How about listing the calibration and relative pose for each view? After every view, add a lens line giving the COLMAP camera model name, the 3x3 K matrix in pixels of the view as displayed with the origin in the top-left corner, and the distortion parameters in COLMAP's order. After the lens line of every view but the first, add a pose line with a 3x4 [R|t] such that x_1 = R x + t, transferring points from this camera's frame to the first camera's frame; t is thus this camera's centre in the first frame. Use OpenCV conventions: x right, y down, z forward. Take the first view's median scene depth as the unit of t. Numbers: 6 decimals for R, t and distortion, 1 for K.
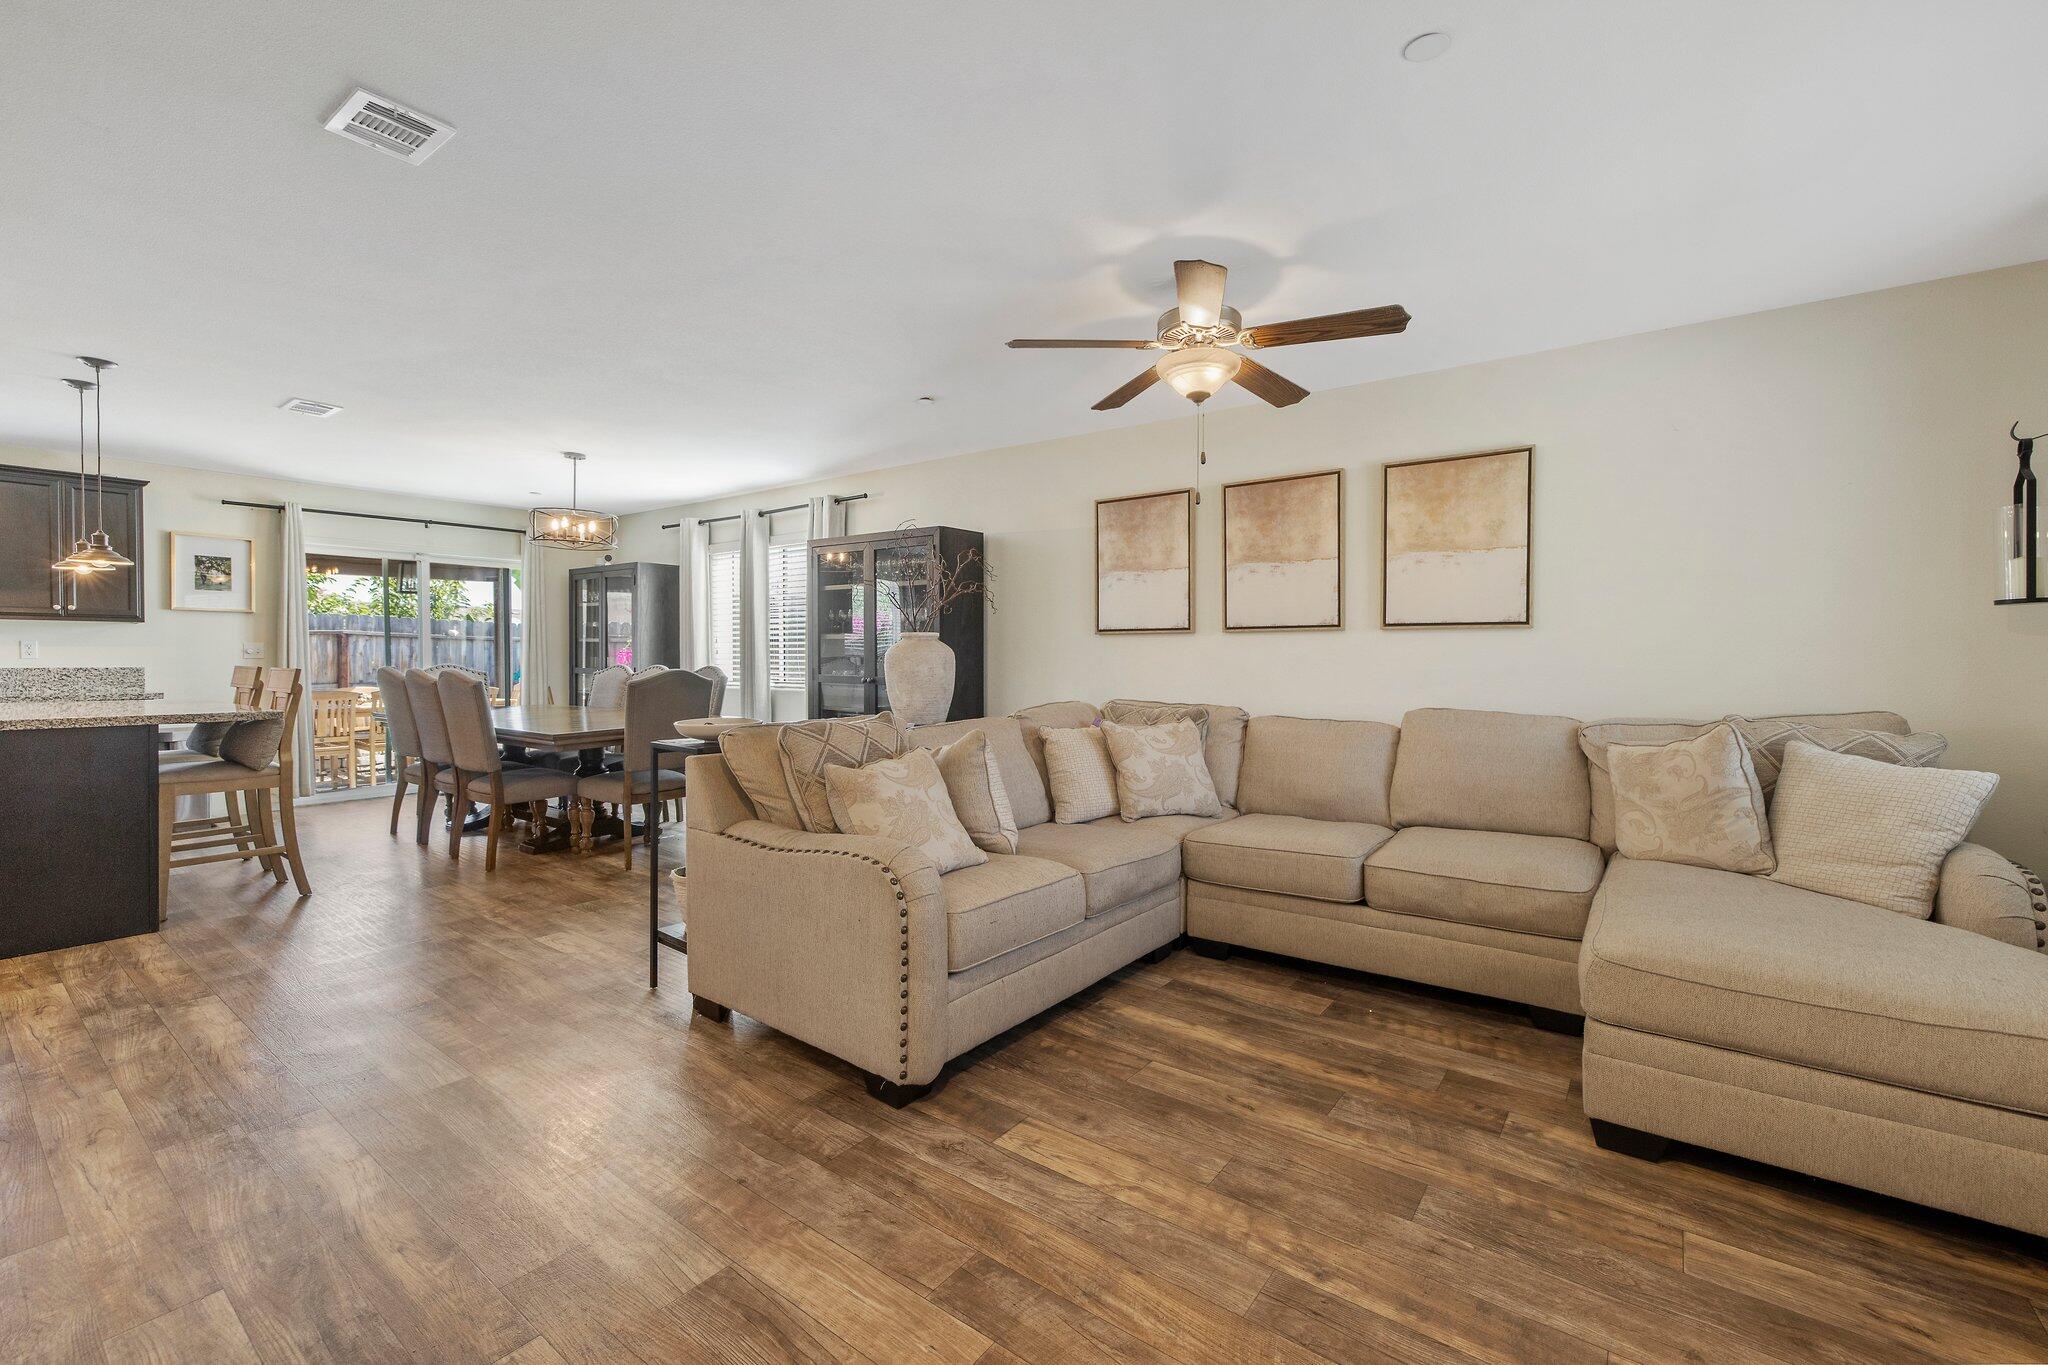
lens RADIAL K [[864.5, 0, 1028.0], [0, 864.5, 671.0], [0, 0, 1]] dist [0.001252, -0.000243]
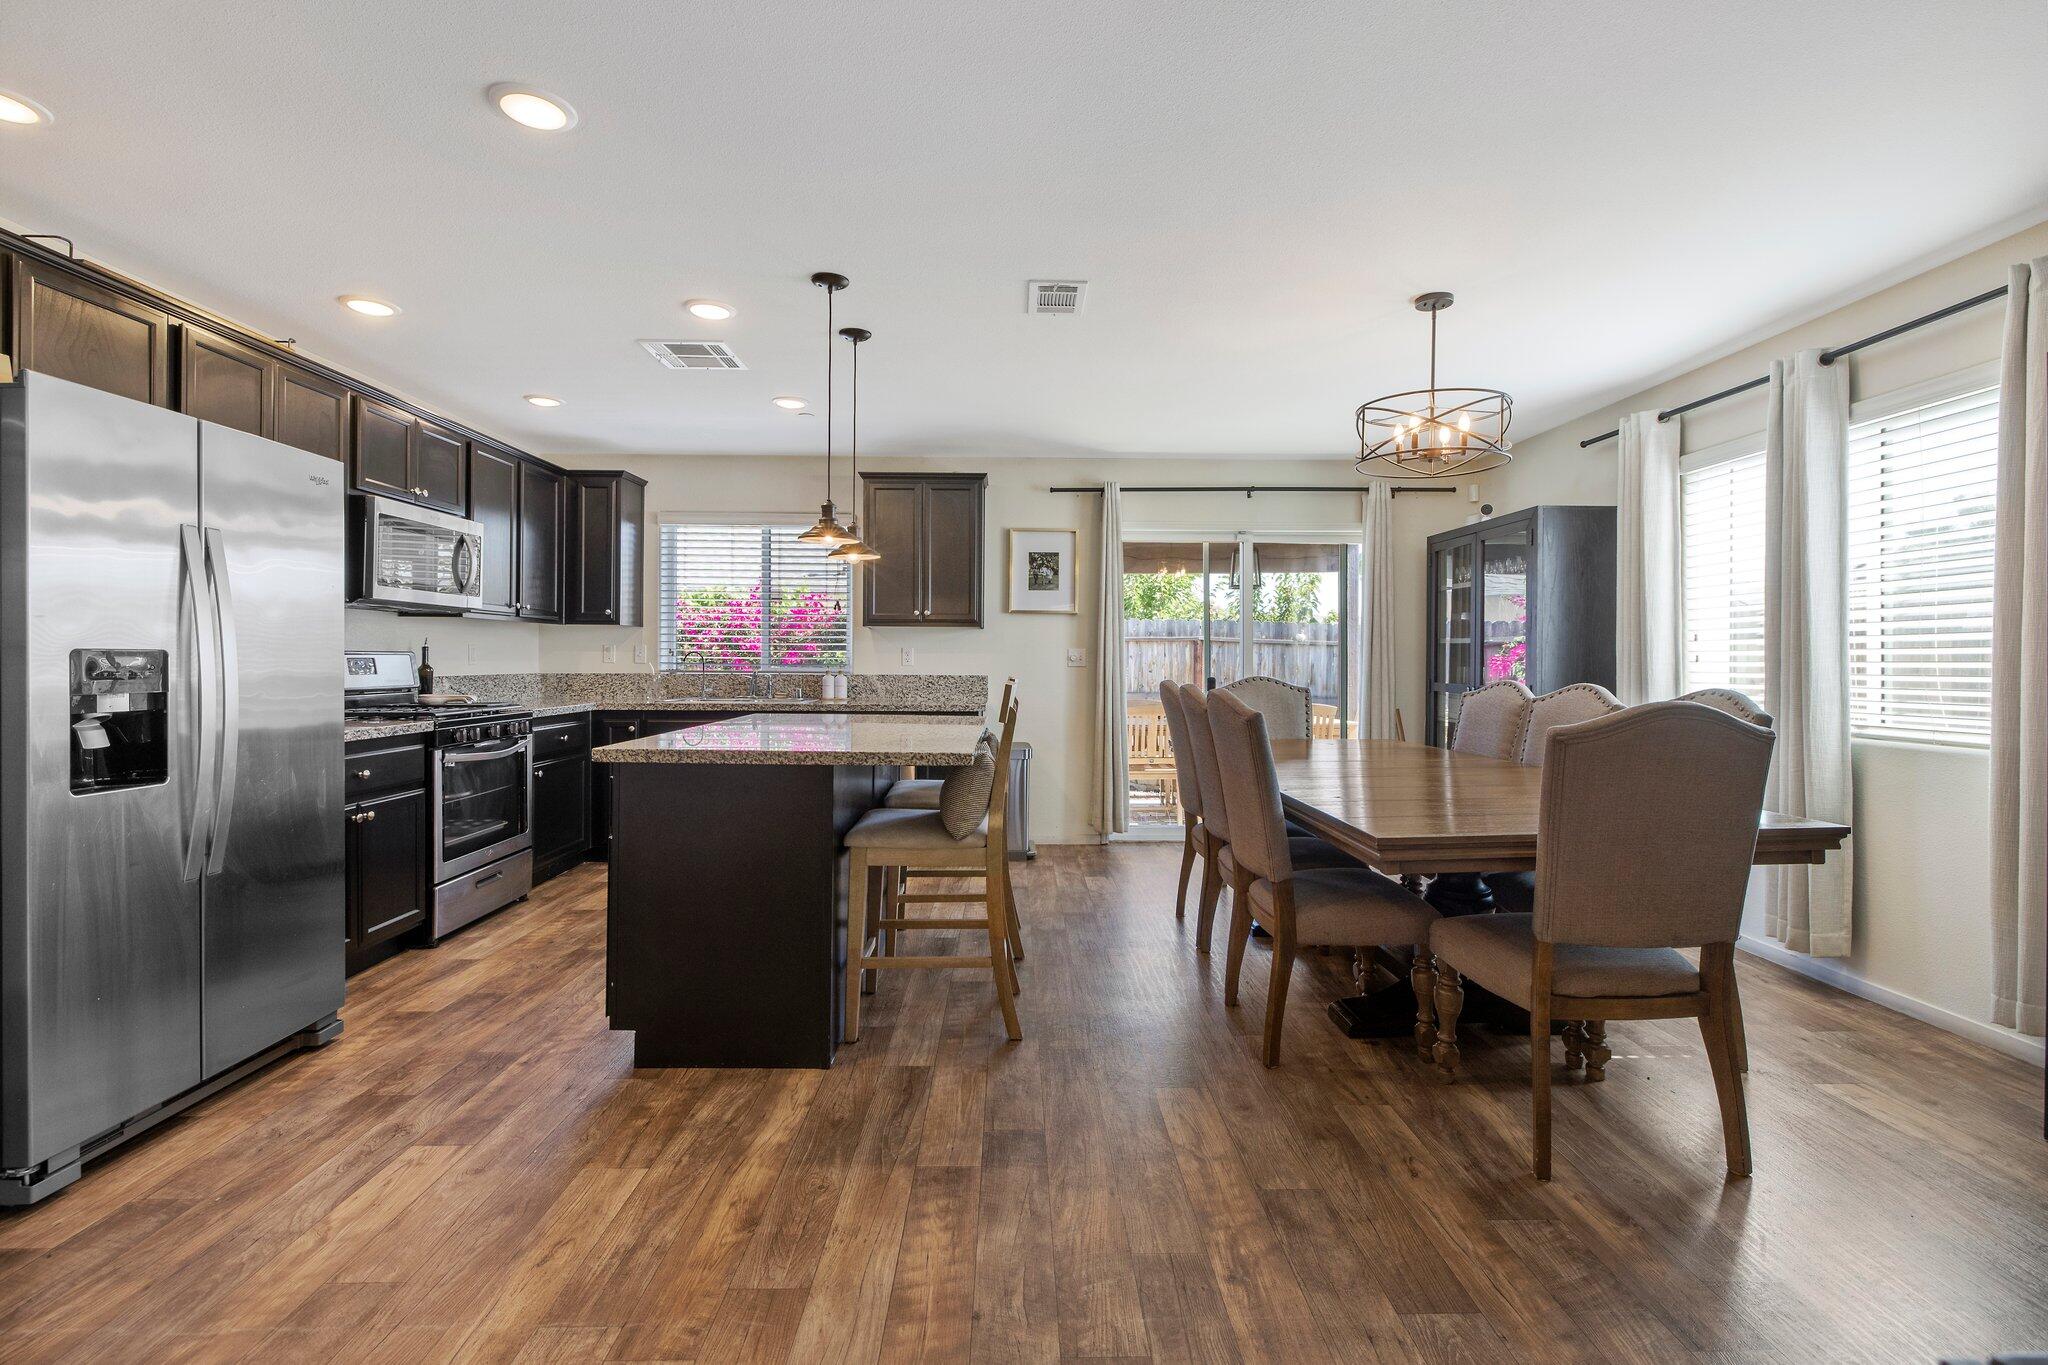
lens RADIAL K [[912.9, 0, 1026.8], [0, 912.9, 661.6], [0, 0, 1]] dist [-0.004787, 0.000239]
pose [[0.615977, 0.001690, -0.787762, -0.199828], [-0.017534, 0.999779, -0.011565, -0.007824], [0.787569, 0.020936, 0.615871, 0.390806]]
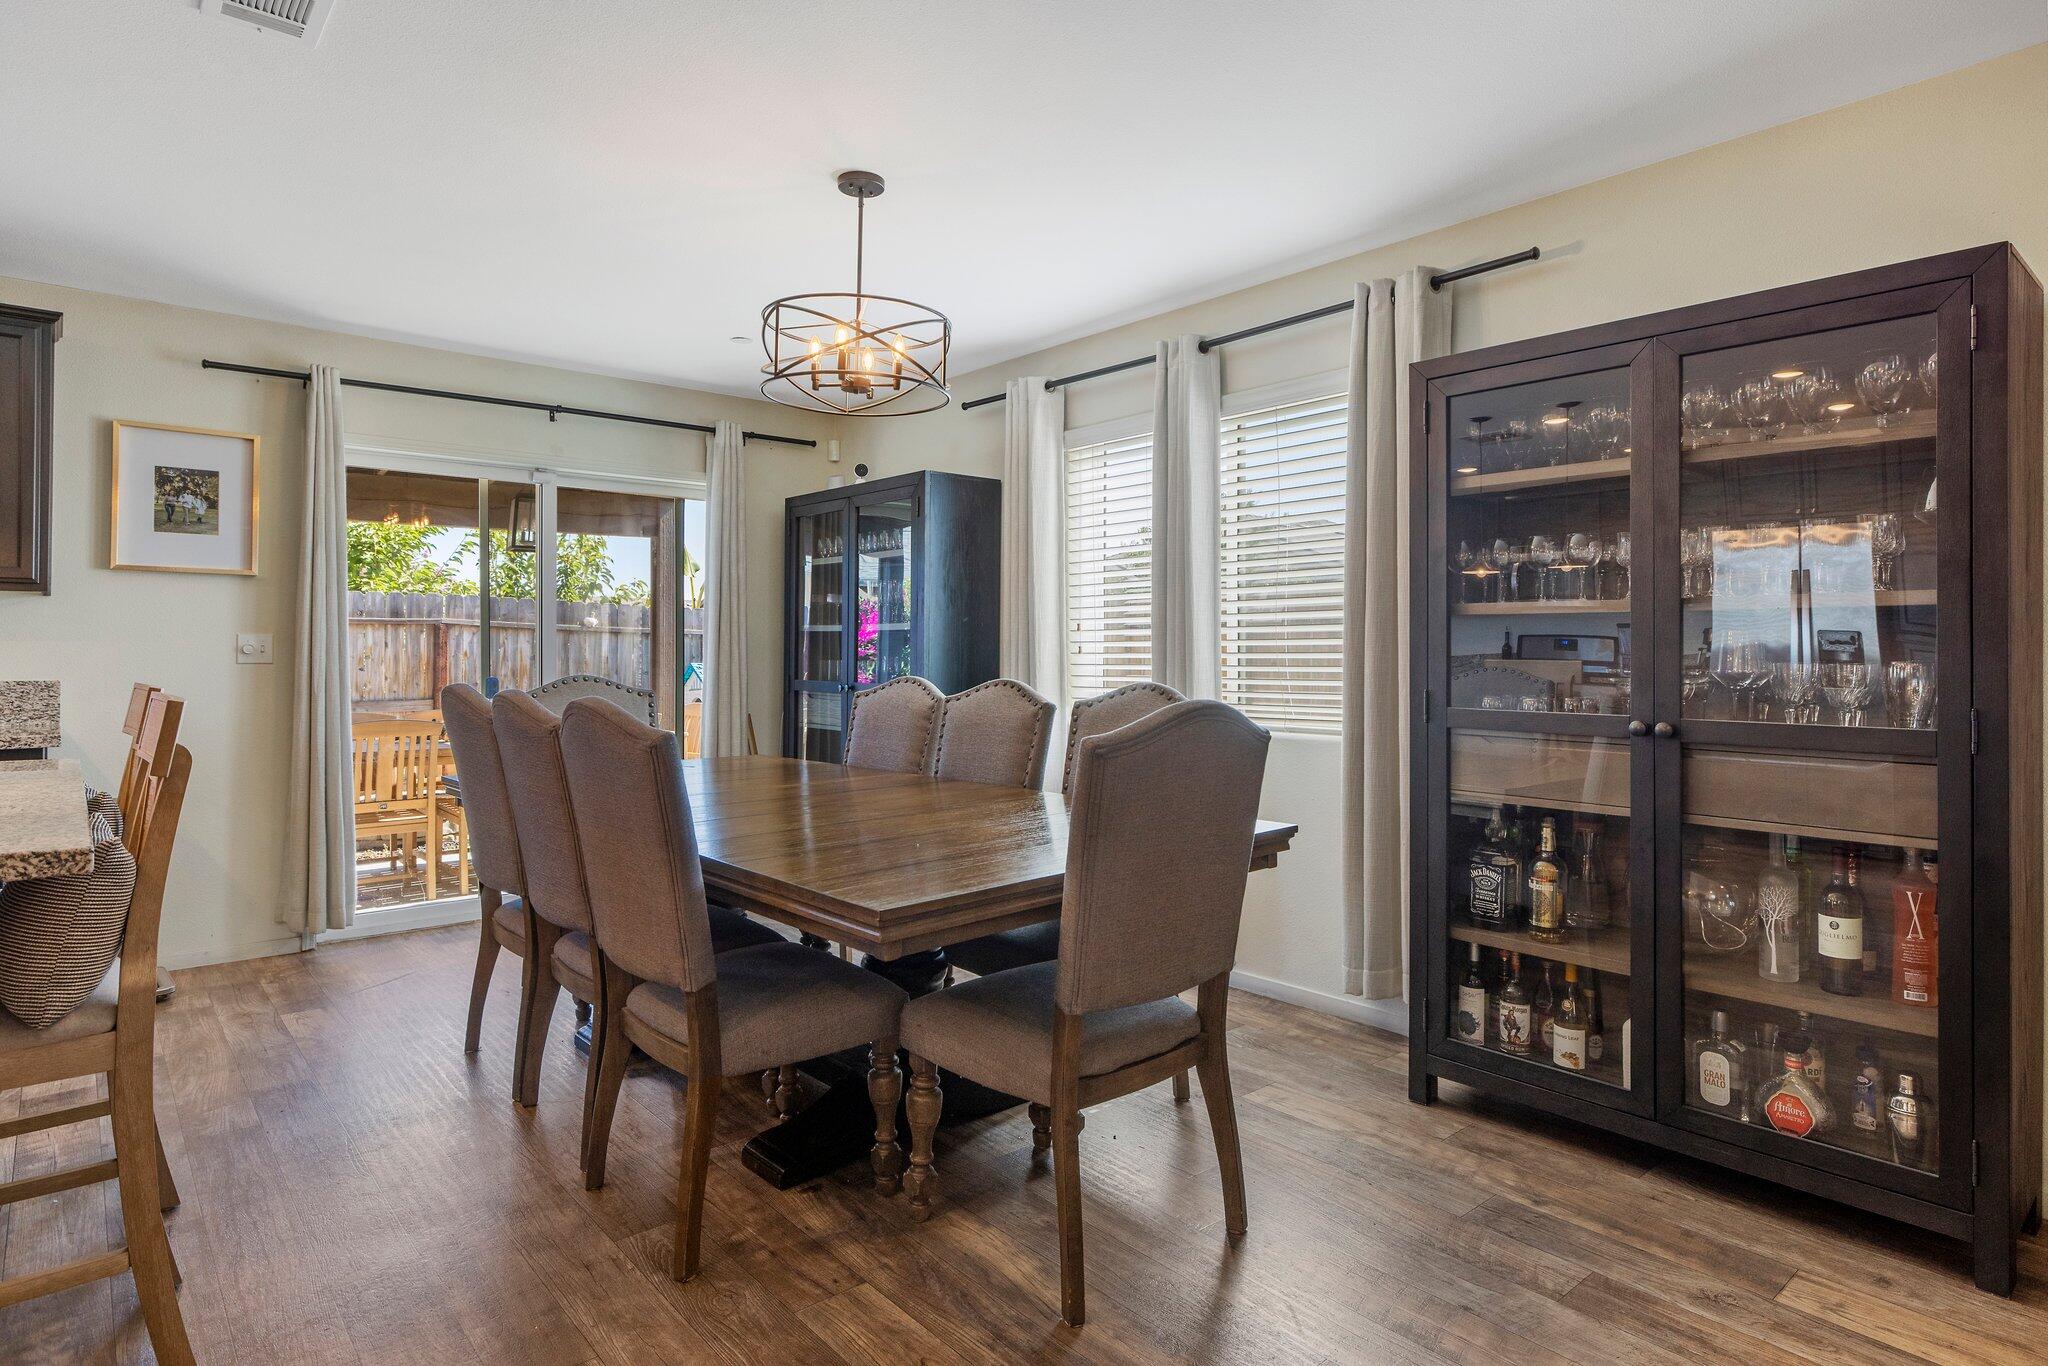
lens RADIAL K [[1118.5, 0, 1025.8], [0, 1118.5, 644.0], [0, 0, 1]] dist [-0.000171, -0.000040]
pose [[0.977338, -0.002518, -0.211672, -0.290627], [-0.003512, 0.999599, -0.028108, -0.008648], [0.211657, 0.028214, 0.976937, 0.431339]]
